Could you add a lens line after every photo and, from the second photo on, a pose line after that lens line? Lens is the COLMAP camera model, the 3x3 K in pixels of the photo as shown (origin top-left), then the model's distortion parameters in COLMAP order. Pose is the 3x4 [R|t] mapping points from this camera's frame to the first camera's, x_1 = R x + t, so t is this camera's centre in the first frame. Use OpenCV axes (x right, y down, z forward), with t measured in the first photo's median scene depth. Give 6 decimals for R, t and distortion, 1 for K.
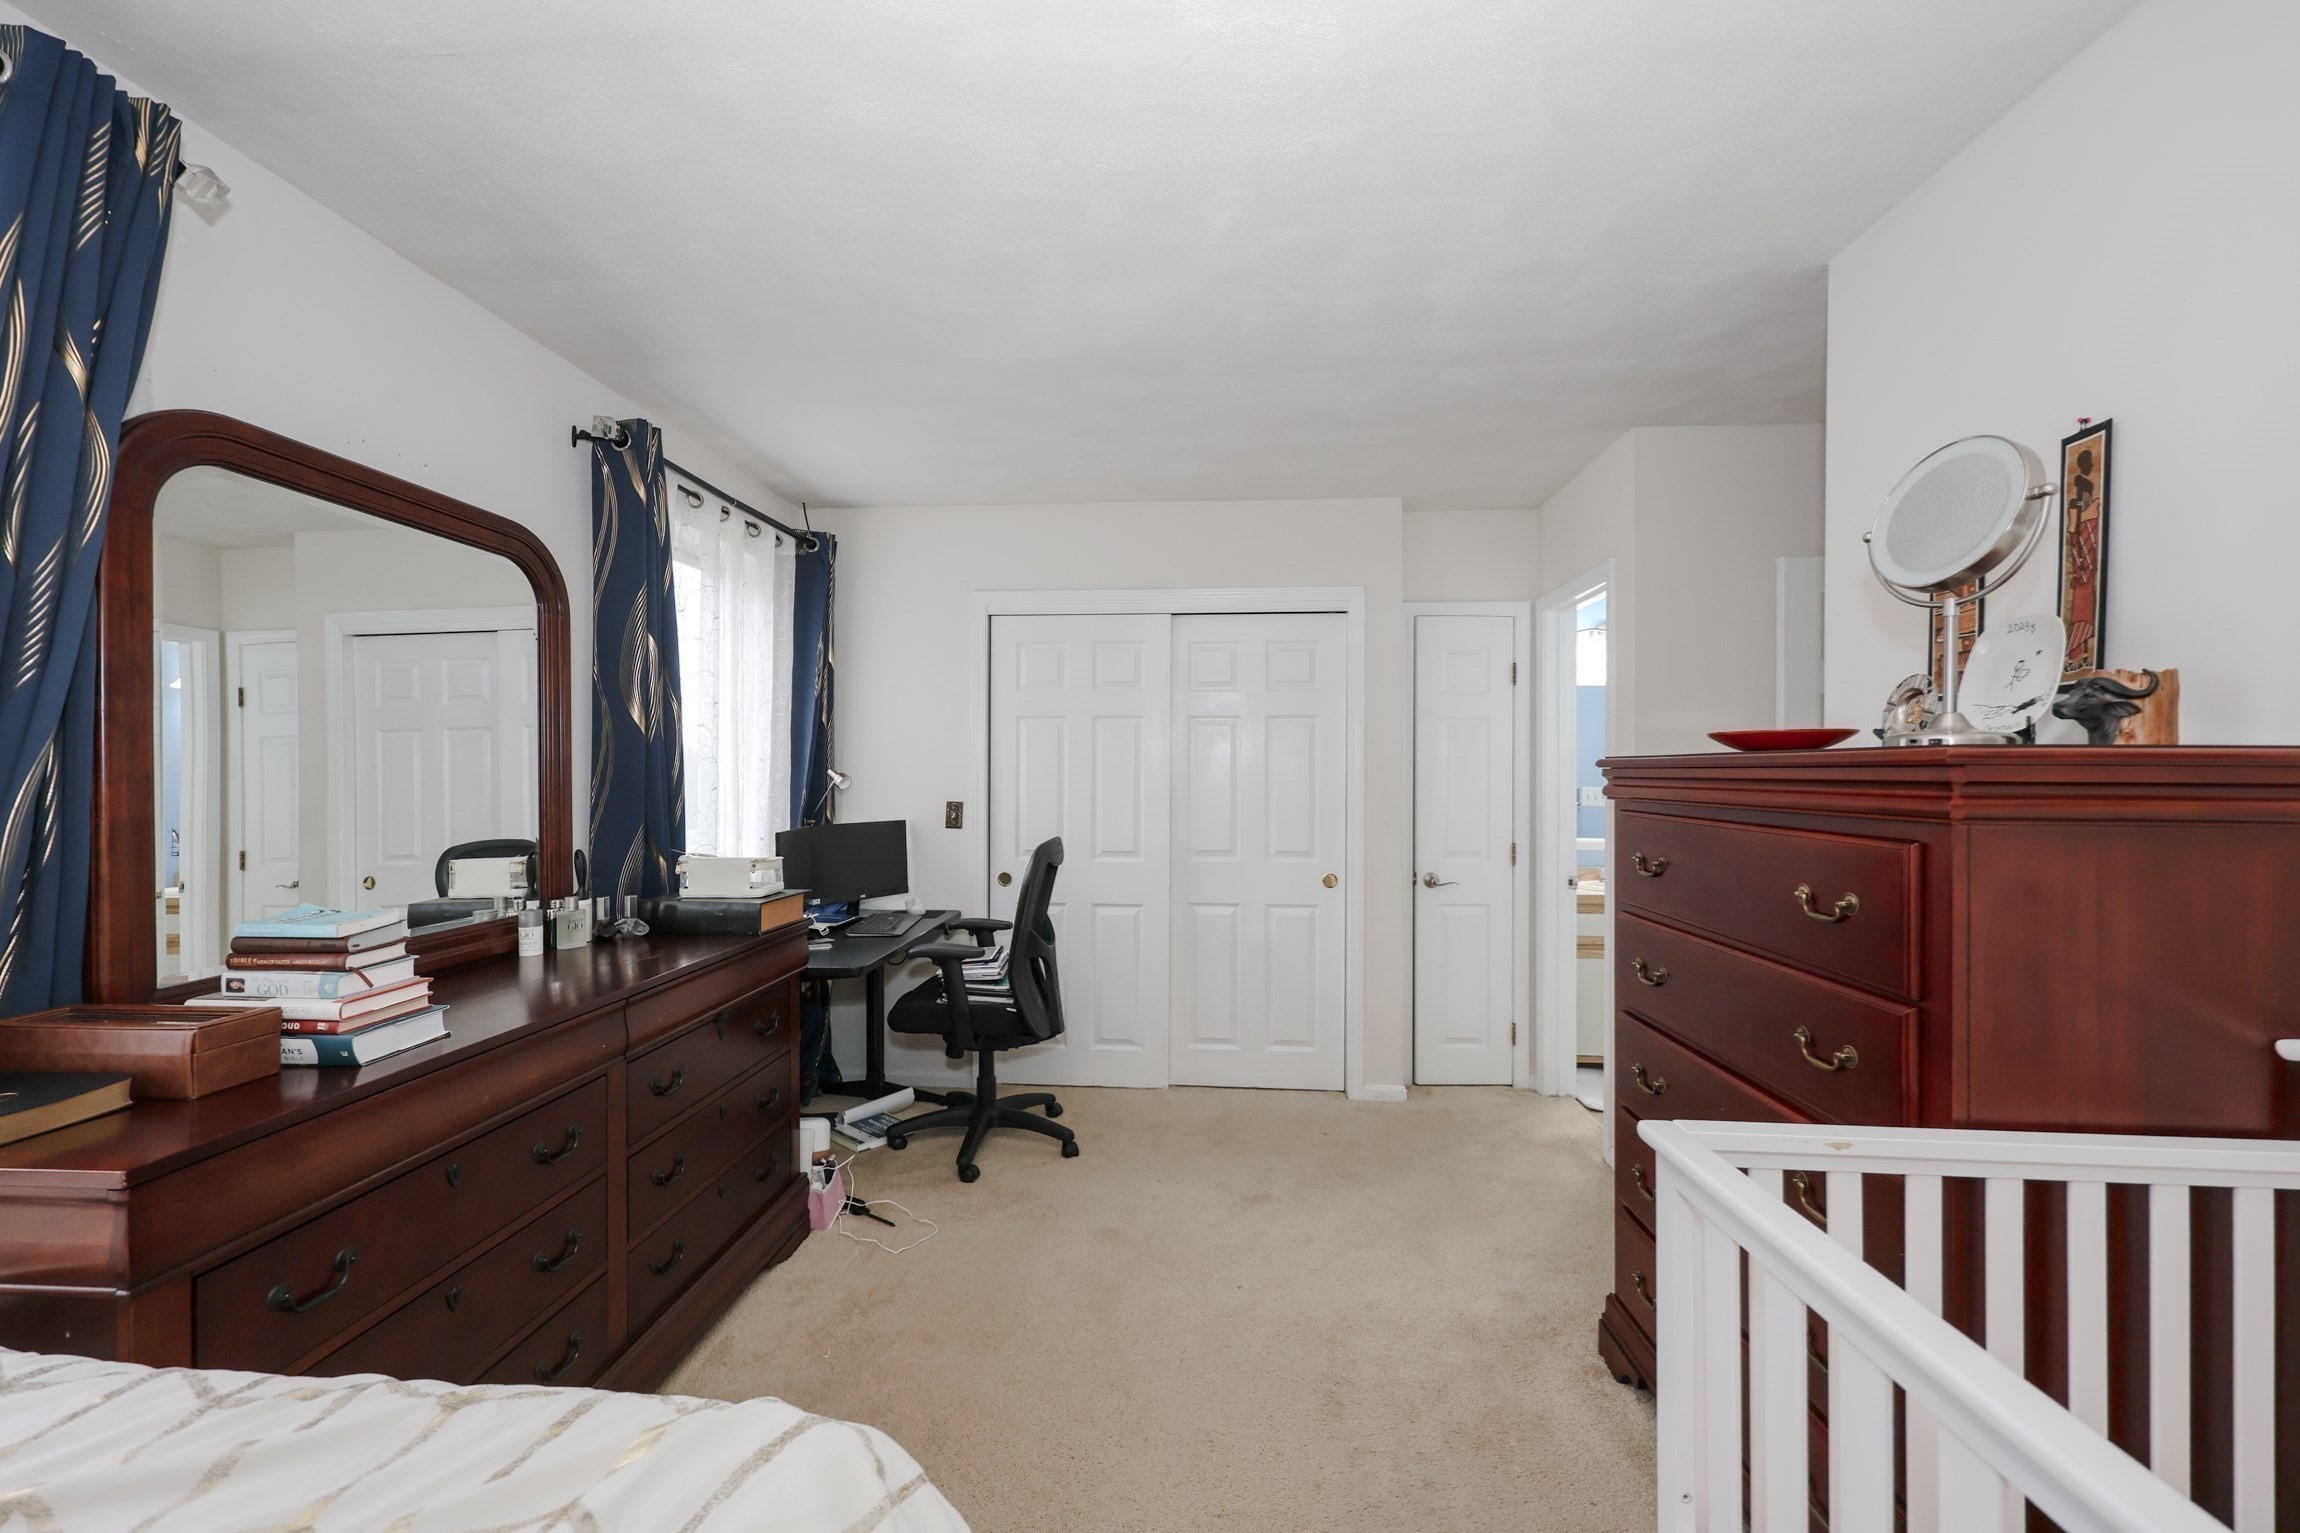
lens RADIAL K [[931.6, 0, 1139.4], [0, 931.6, 774.2], [0, 0, 1]] dist [0.000560, 0.000359]
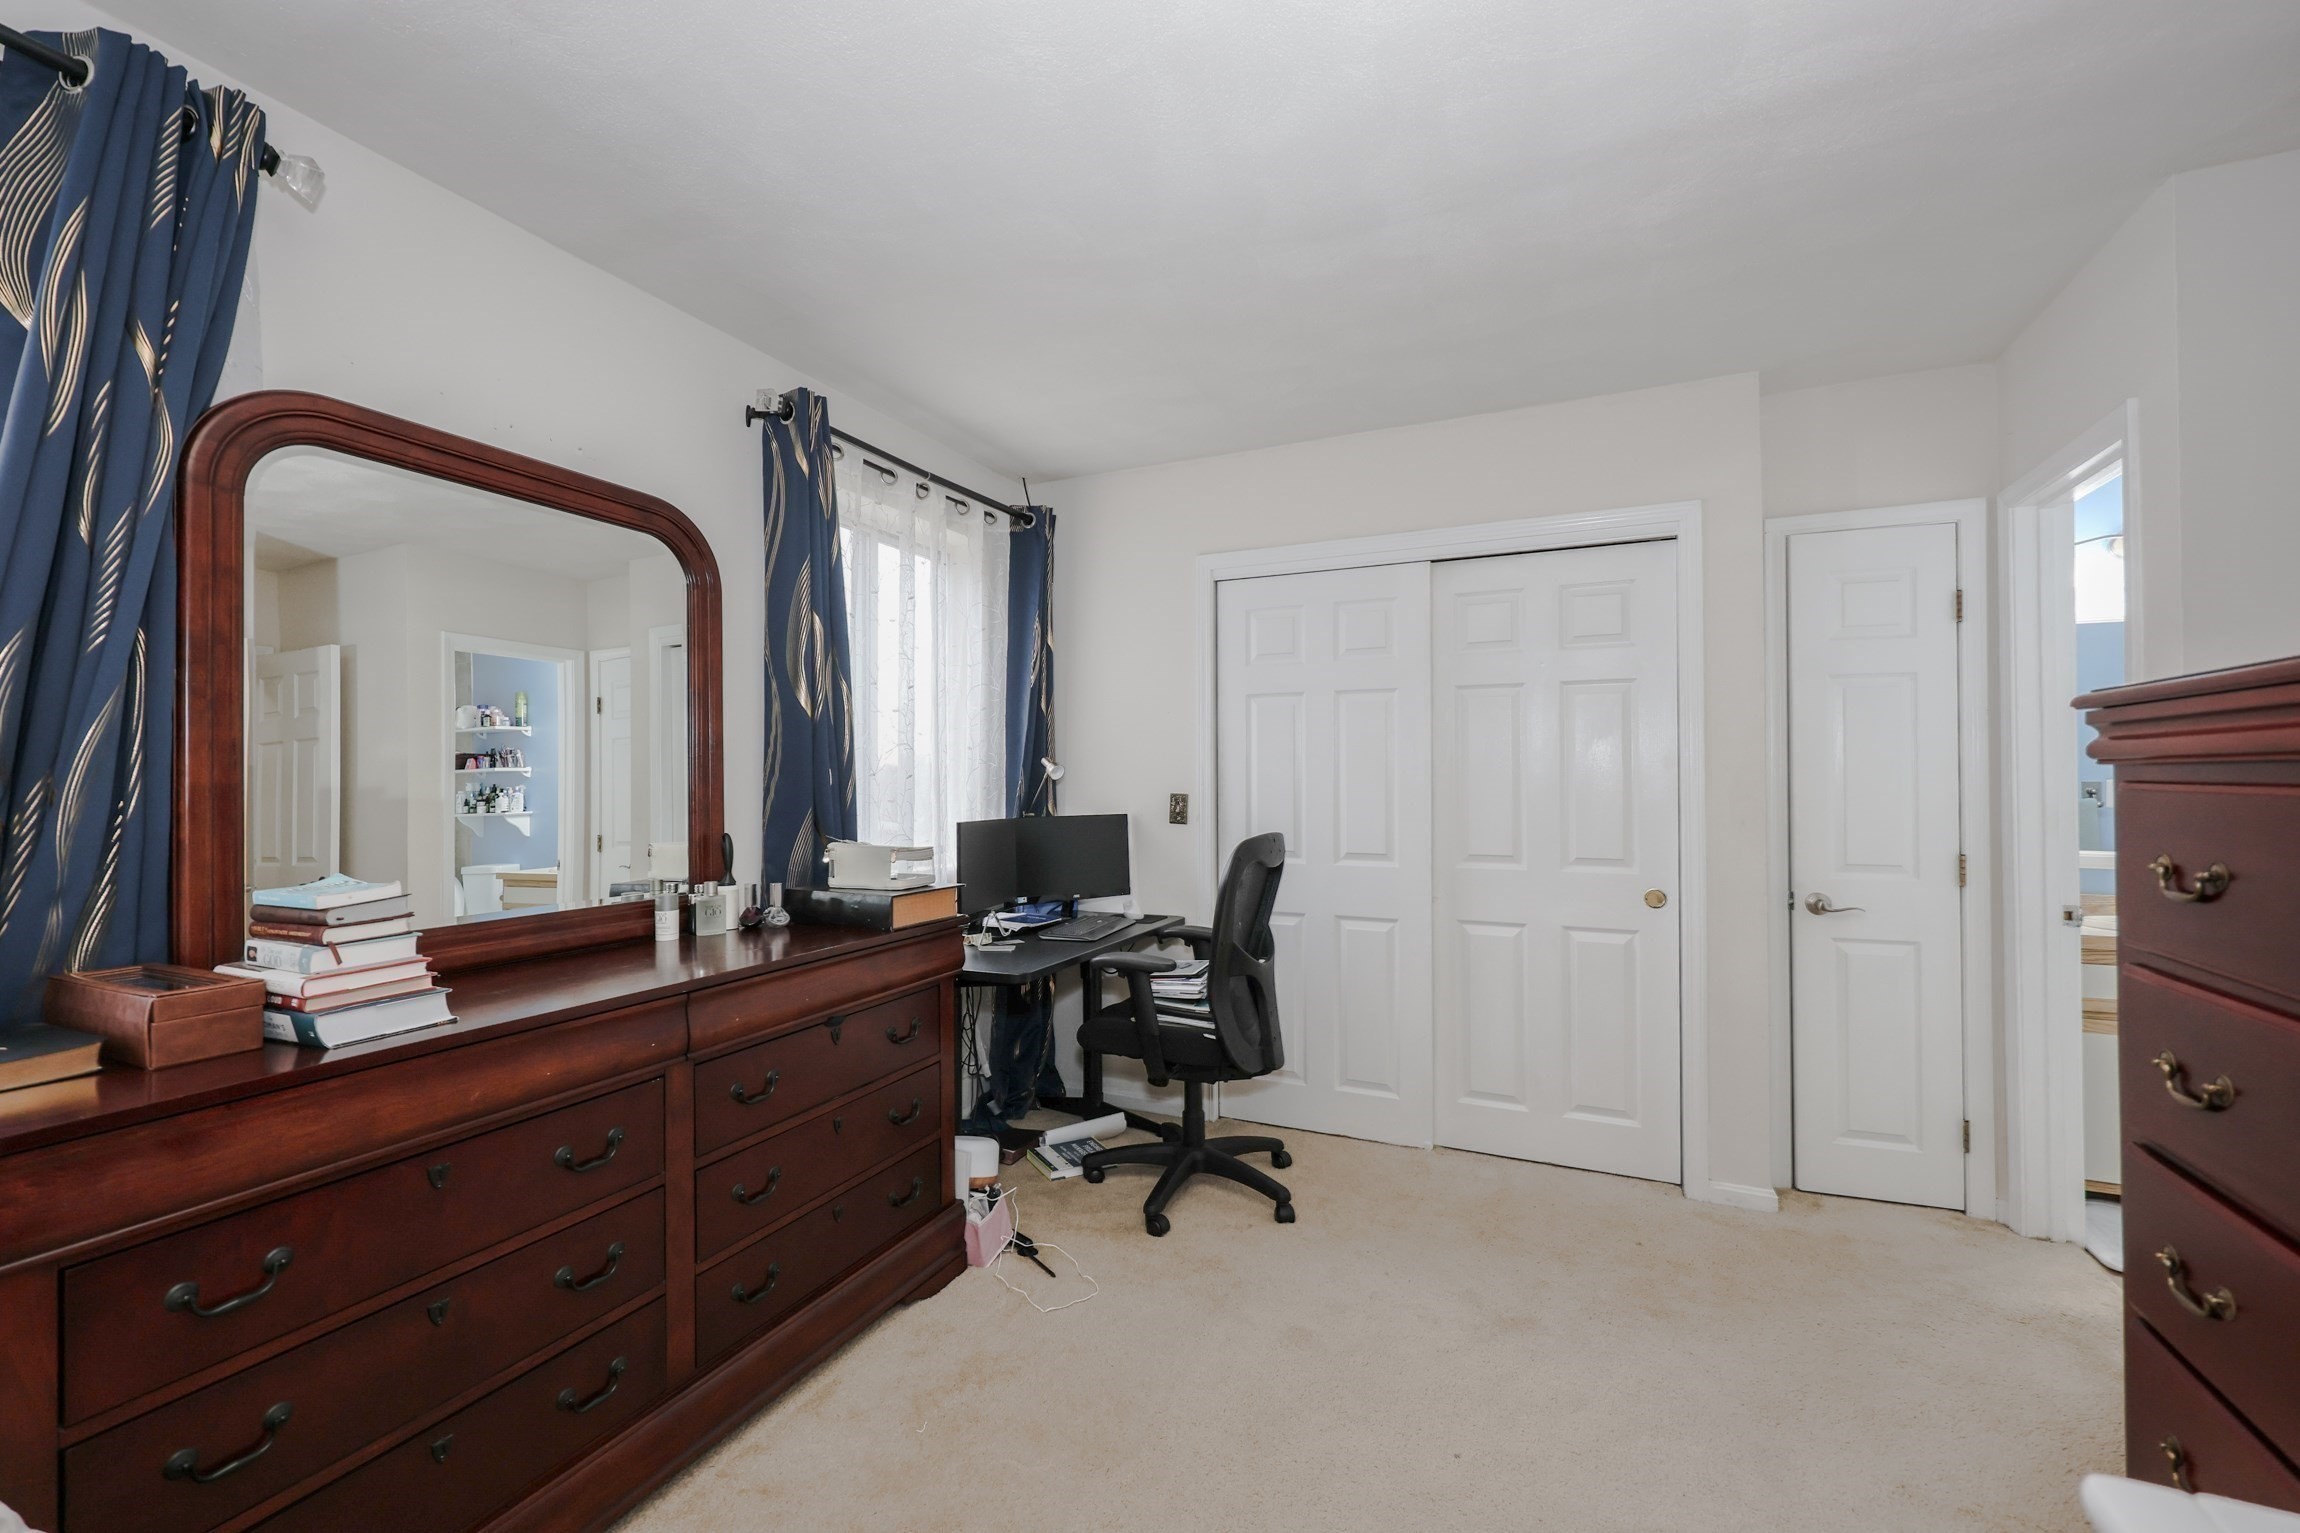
lens RADIAL K [[947.8, 0, 1142.2], [0, 947.8, 772.9], [0, 0, 1]] dist [-0.002690, -0.000127]
pose [[0.934101, -0.009059, -0.356893, 0.114412], [0.005833, 0.999932, -0.010115, 0.023043], [0.356960, 0.007367, 0.934091, 0.179267]]
